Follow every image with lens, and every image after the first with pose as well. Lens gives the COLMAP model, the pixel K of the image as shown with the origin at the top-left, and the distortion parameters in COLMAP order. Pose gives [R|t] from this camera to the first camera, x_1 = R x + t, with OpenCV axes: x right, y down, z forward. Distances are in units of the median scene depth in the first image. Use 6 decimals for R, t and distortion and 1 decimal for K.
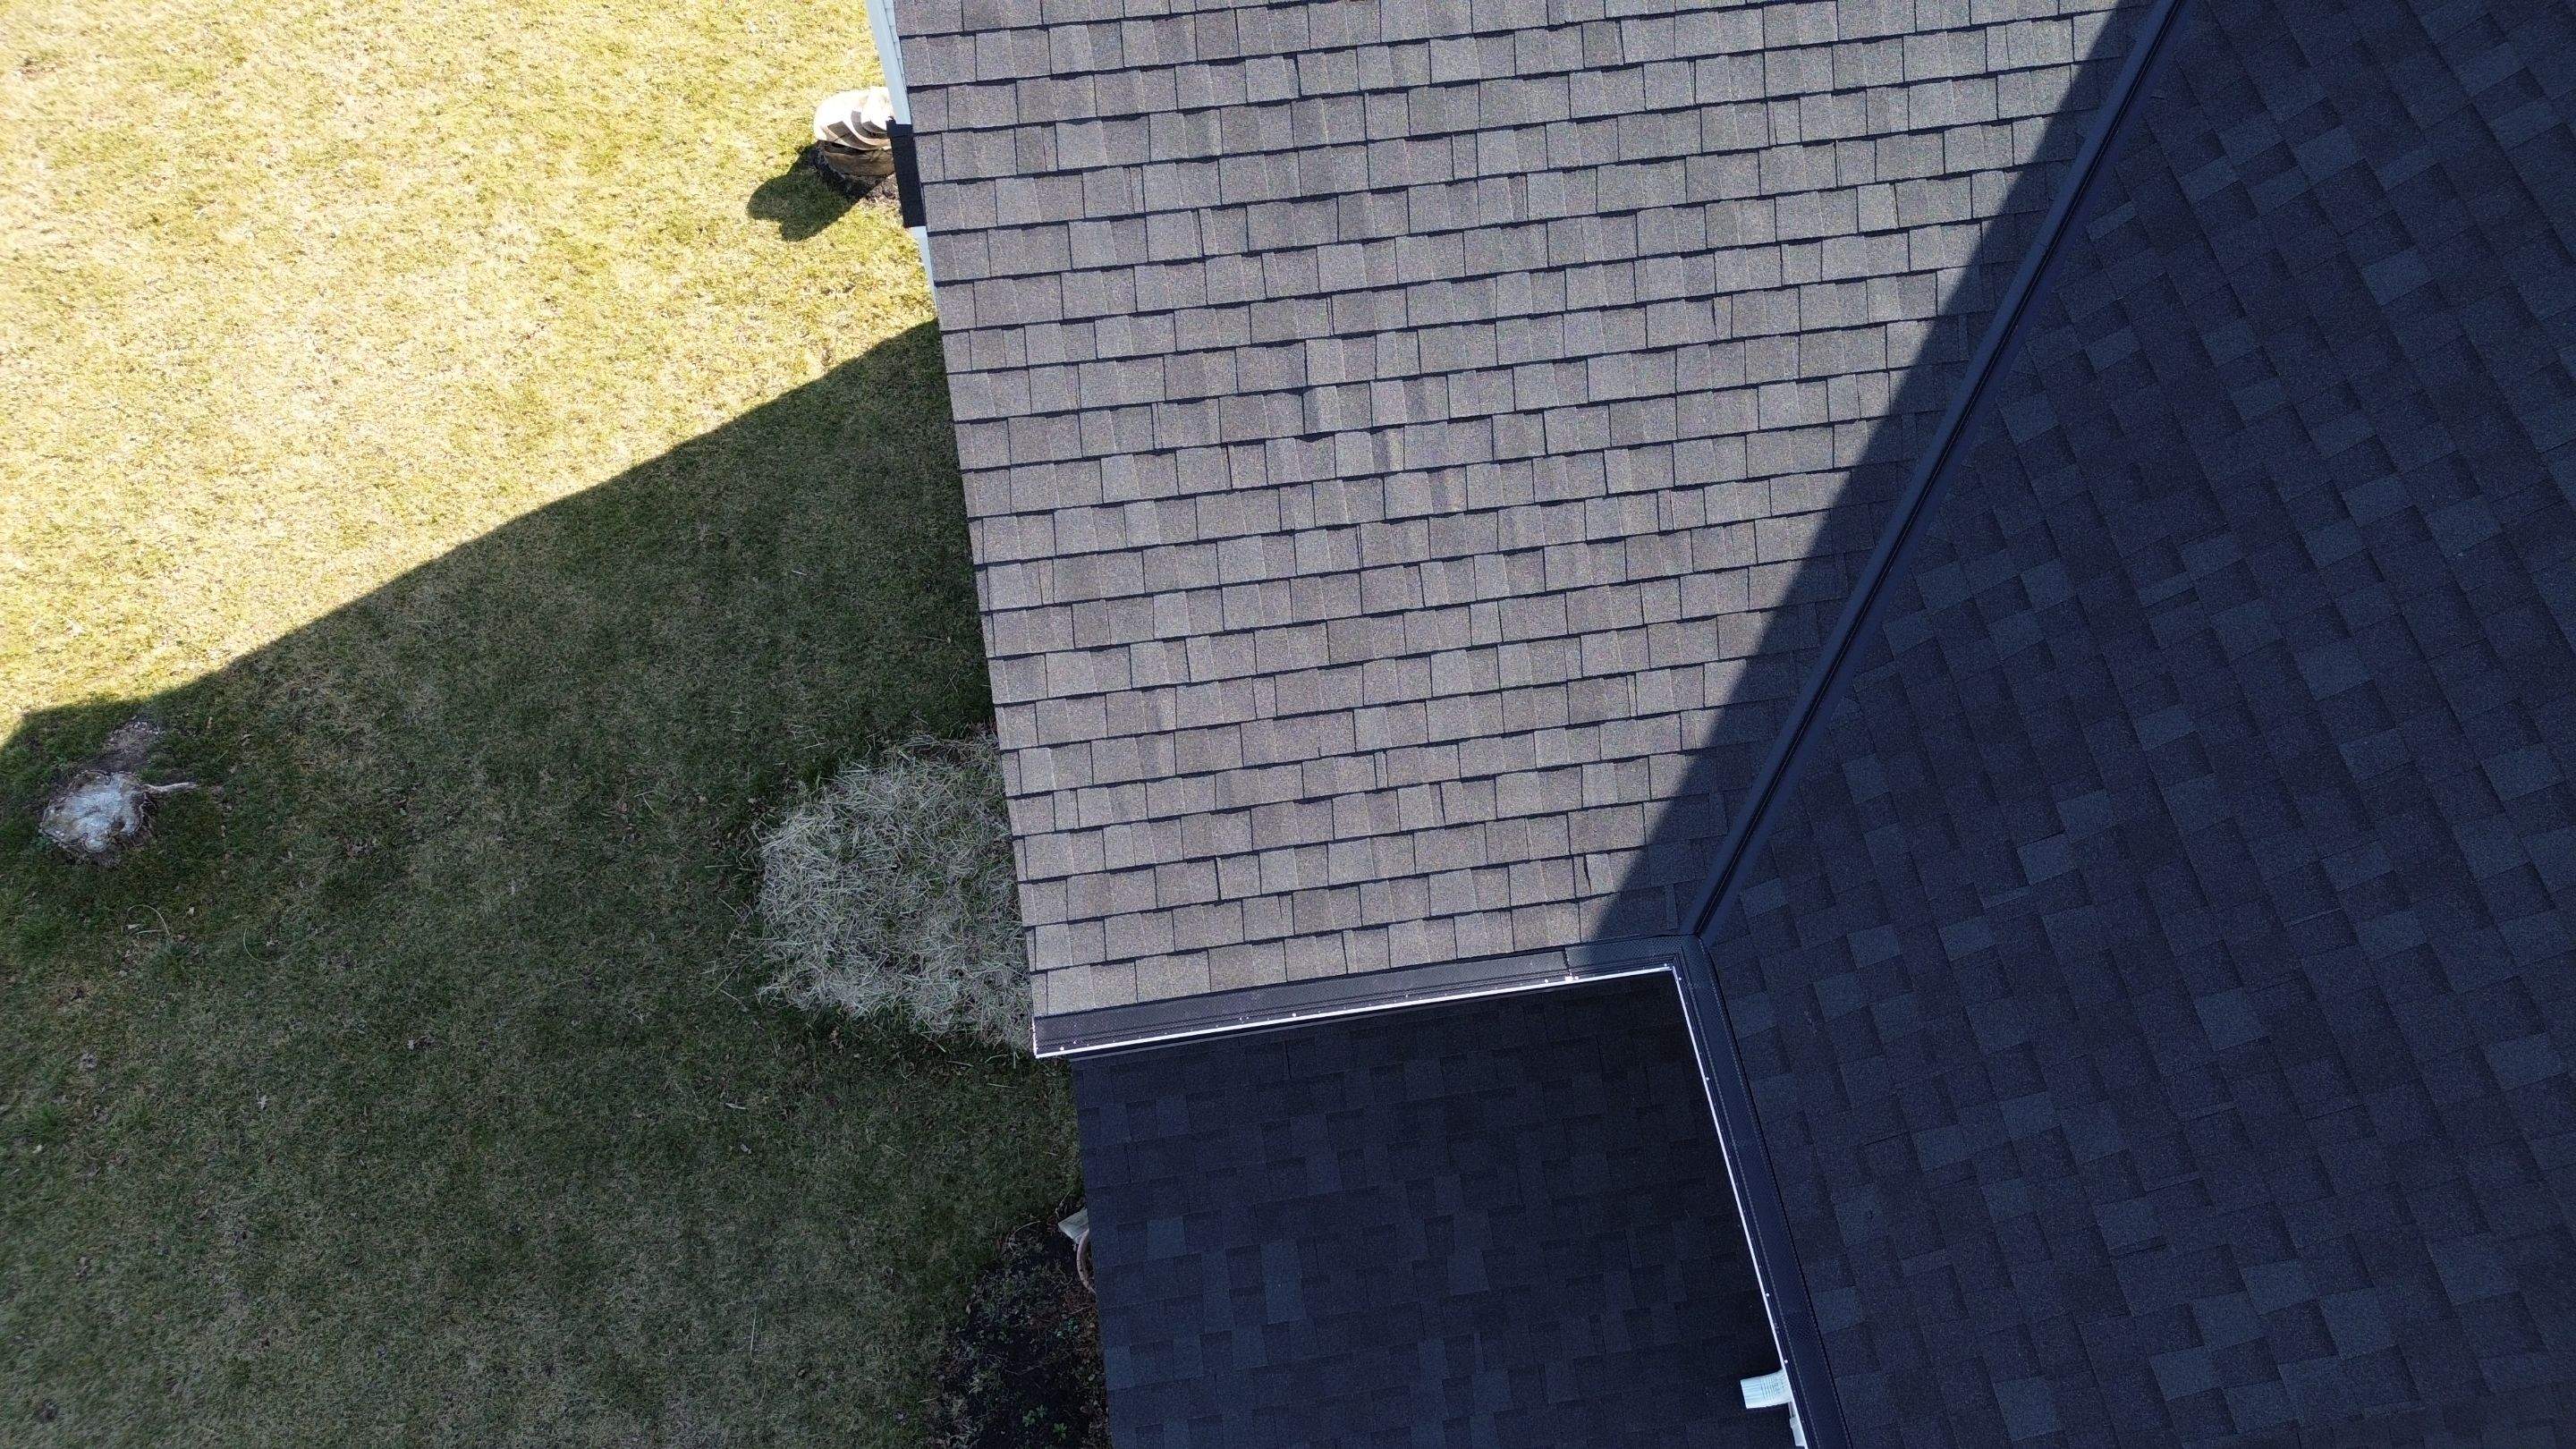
lens RADIAL K [[1806.4, 0, 1299.3], [0, 1806.4, 721.2], [0, 0, 1]] dist [0.064121, -0.052269]
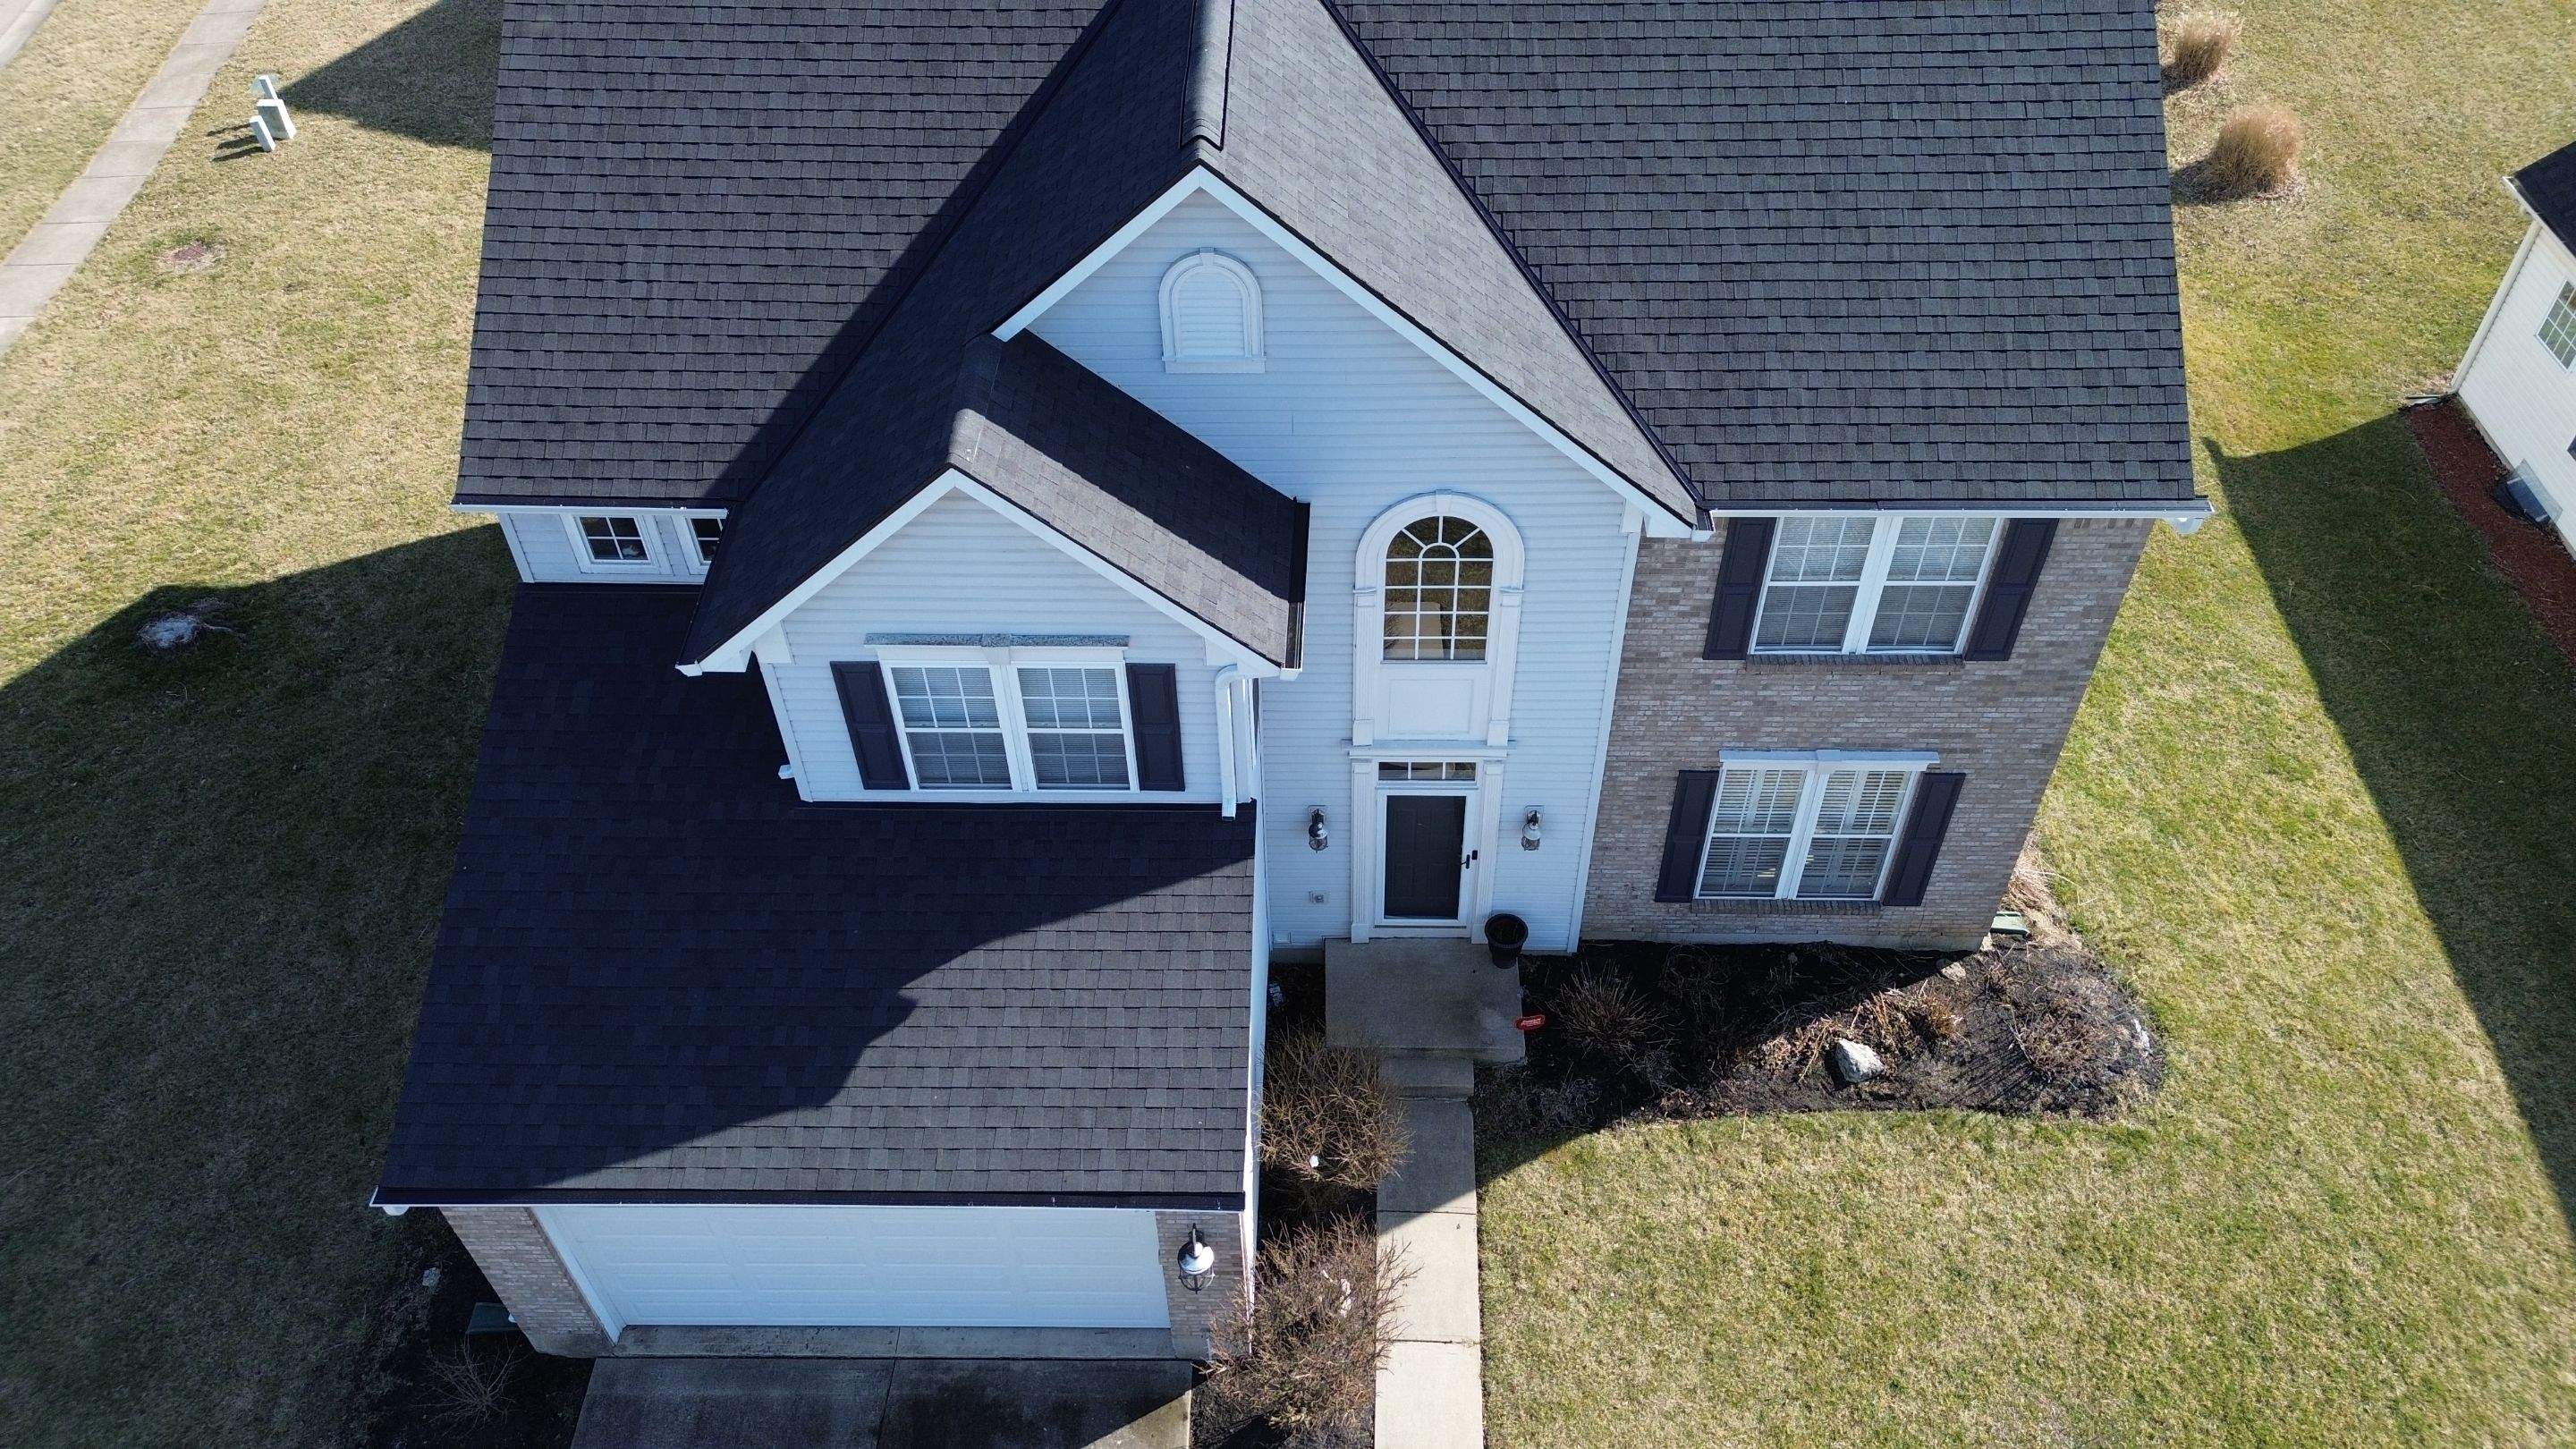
lens RADIAL K [[1806.4, 0, 1300.9], [0, 1806.4, 720.7], [0, 0, 1]] dist [0.064121, -0.052269]
pose [[0.986115, 0.111344, -0.123204, 1.246928], [-0.142127, 0.949603, -0.279381, 0.939893], [0.085888, 0.293013, 0.952243, -1.066967]]
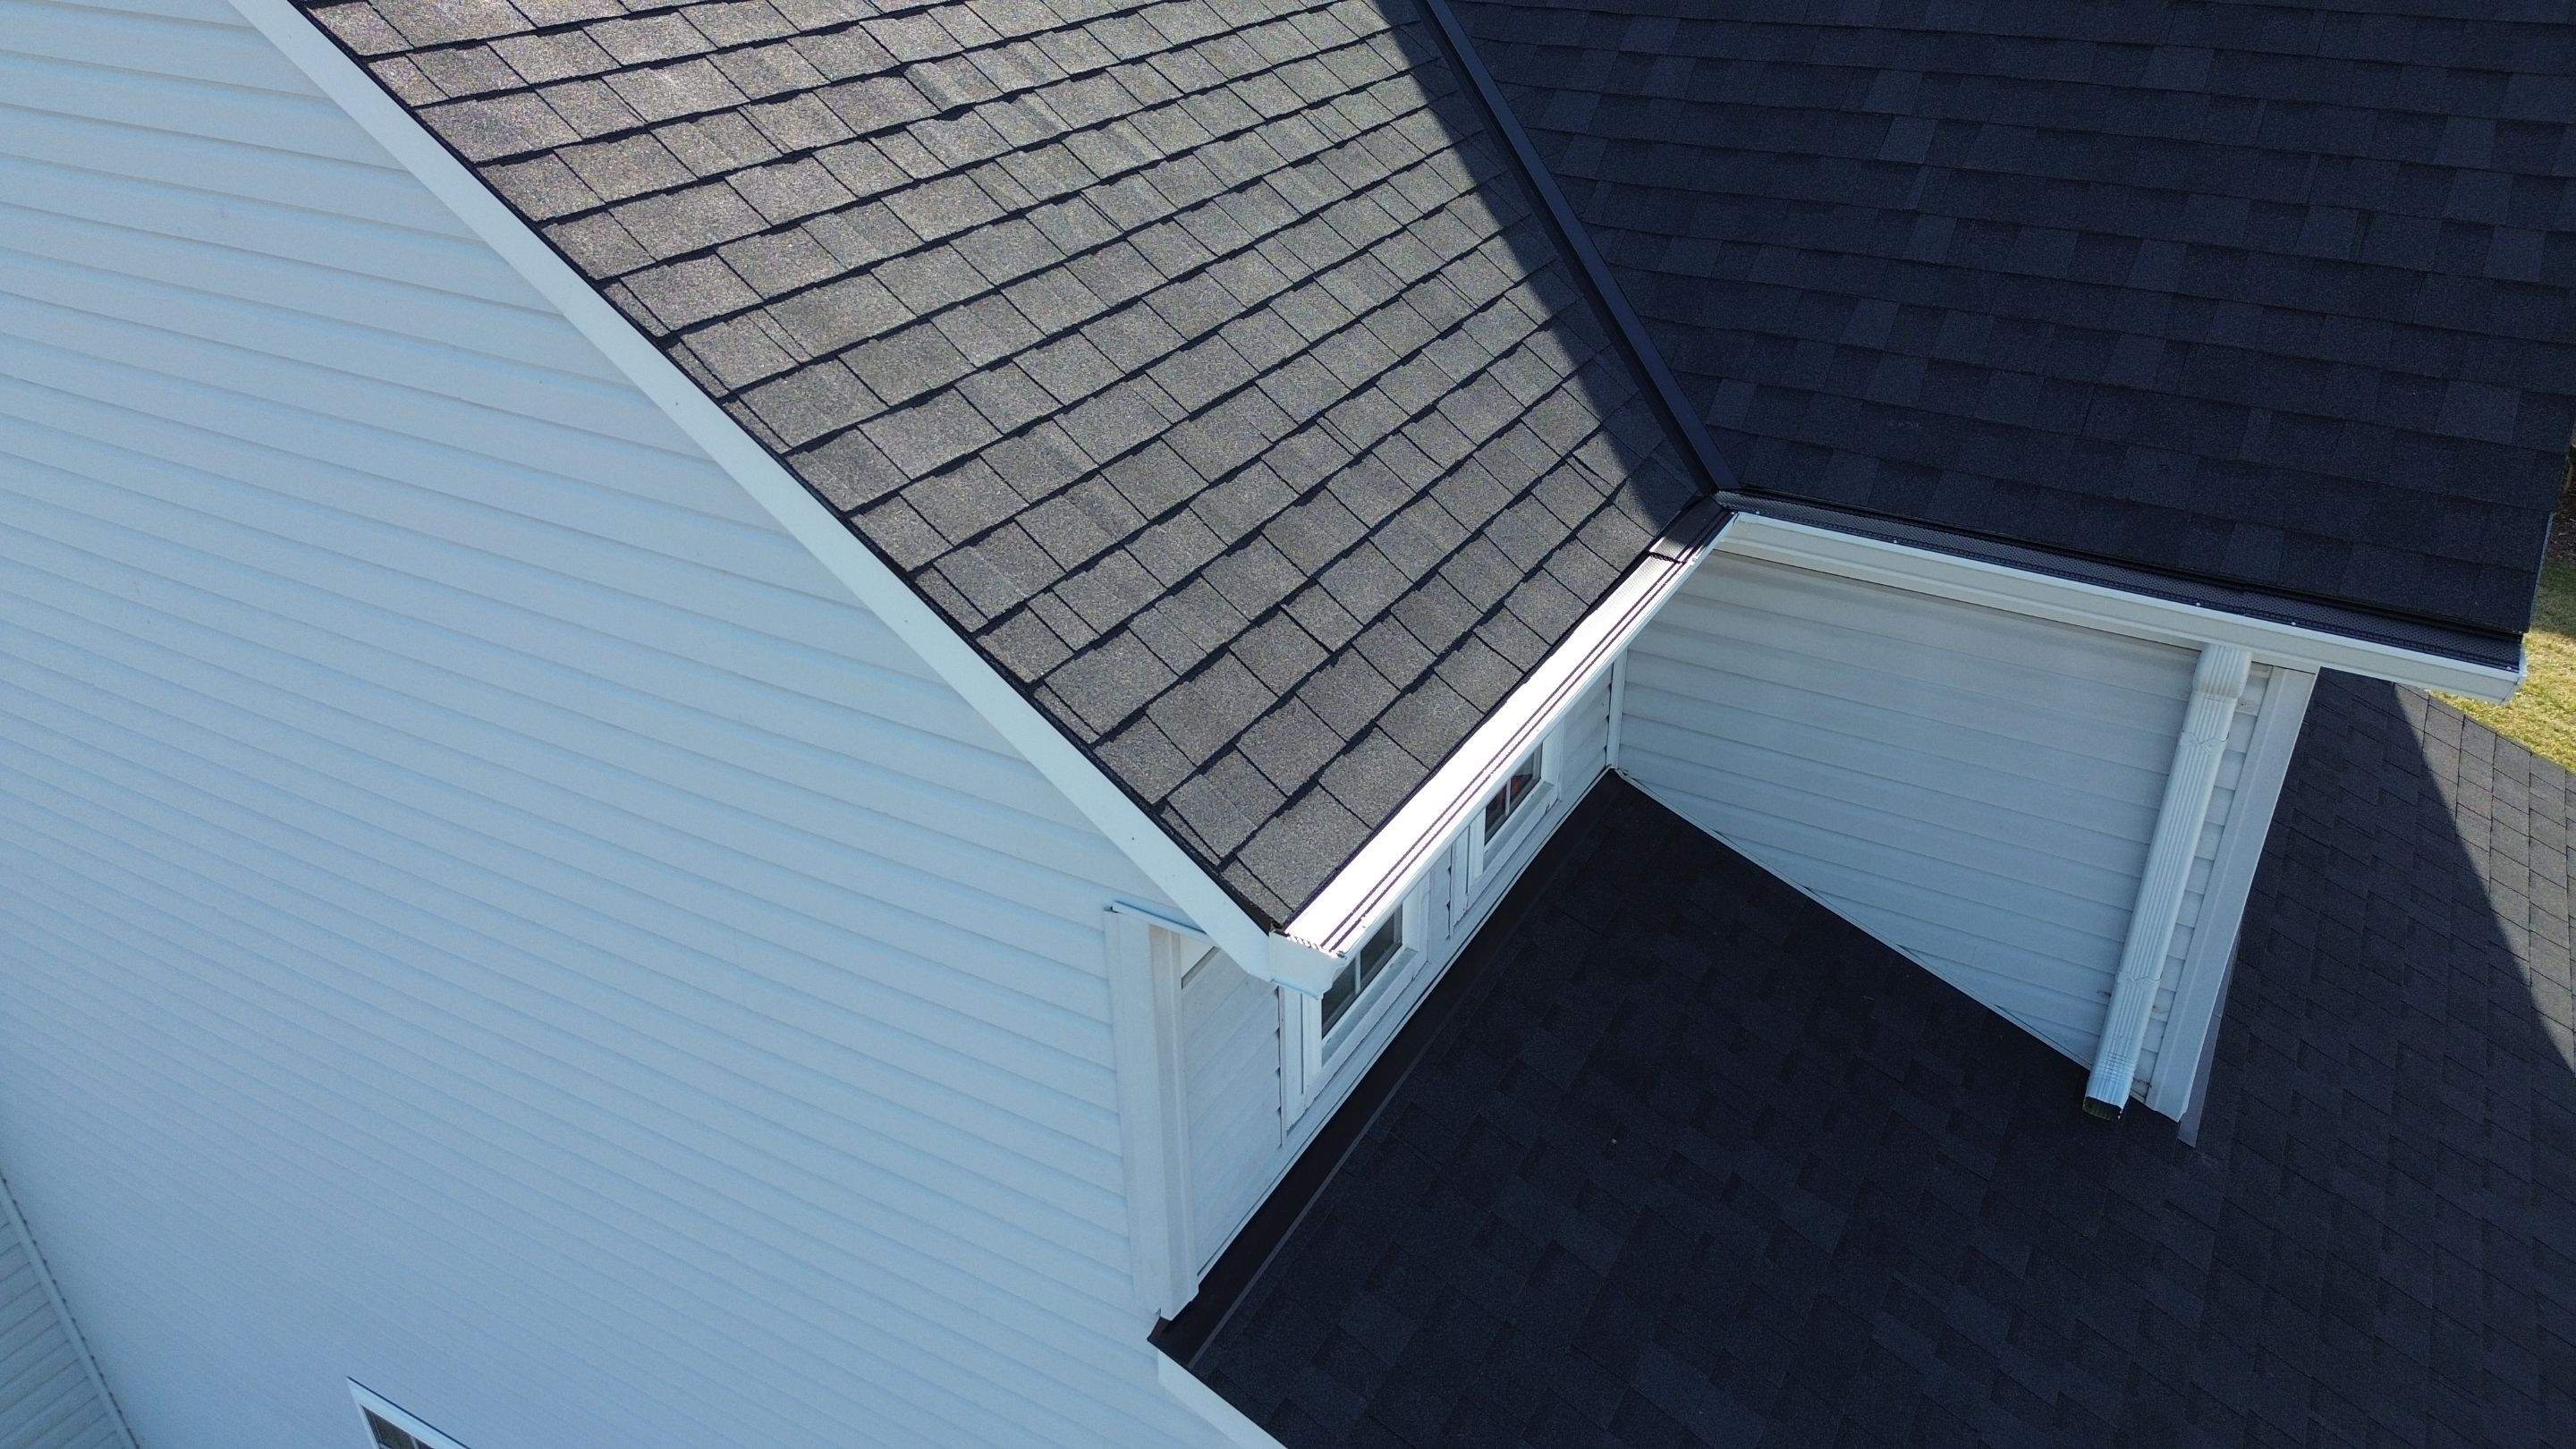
lens RADIAL K [[1806.4, 0, 1298.1], [0, 1806.4, 733.6], [0, 0, 1]] dist [0.064121, -0.052269]
pose [[0.610320, -0.406108, 0.680137, -0.460158], [0.703145, 0.673152, -0.229028, 0.241854], [-0.364825, 0.618015, 0.696391, 0.594928]]
